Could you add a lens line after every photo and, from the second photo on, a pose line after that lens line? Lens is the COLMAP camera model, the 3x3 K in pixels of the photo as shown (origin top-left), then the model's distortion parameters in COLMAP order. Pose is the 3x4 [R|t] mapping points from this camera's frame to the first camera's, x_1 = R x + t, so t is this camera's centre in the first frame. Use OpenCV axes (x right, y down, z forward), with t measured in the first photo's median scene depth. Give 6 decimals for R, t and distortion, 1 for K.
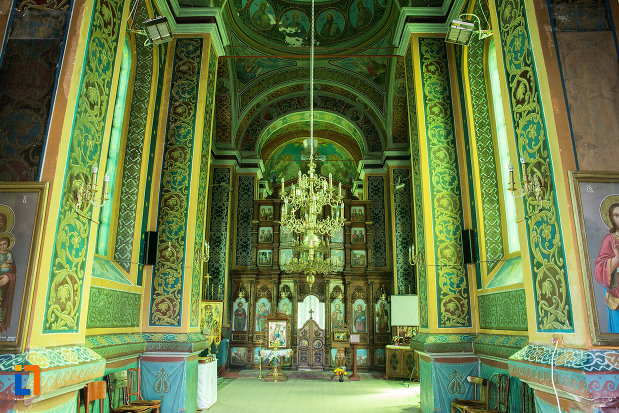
lens RADIAL K [[426.8, 0, 309.5], [0, 426.8, 206.5], [0, 0, 1]] dist [-0.122386, 0.085709]
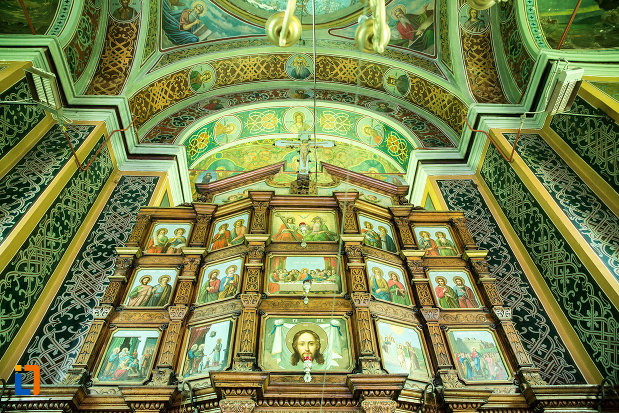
lens RADIAL K [[426.8, 0, 309.5], [0, 426.8, 206.5], [0, 0, 1]] dist [-0.122386, 0.085709]
pose [[0.999553, -0.002795, 0.029762, 0.000514], [0.020653, 0.784359, -0.619964, 0.206385], [-0.021611, 0.620301, 0.784066, 0.724033]]
